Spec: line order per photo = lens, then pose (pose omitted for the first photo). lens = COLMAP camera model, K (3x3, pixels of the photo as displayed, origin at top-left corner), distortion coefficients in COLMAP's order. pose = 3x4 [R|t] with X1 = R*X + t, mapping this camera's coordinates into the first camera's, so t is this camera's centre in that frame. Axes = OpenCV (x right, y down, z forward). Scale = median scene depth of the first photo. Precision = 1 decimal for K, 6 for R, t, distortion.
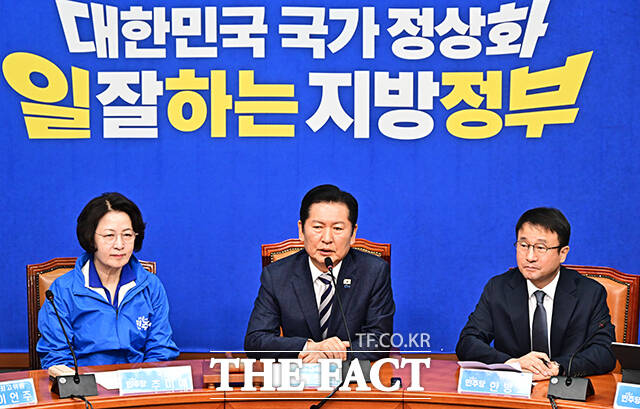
lens RADIAL K [[2289.5, 0, 291.7], [0, 2289.5, 220.6], [0, 0, 1]] dist [-0.080701, 0.000000]
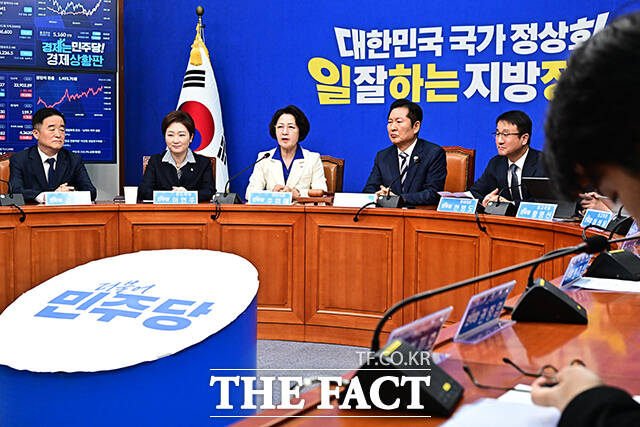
lens RADIAL K [[990.7, 0, 323.7], [0, 990.7, 212.6], [0, 0, 1]] dist [-0.013498, 0.000000]
pose [[0.900397, 0.036870, -0.433504, 0.239766], [-0.067329, 0.996207, -0.055115, 0.095841], [0.429828, 0.078813, 0.899464, 0.289182]]
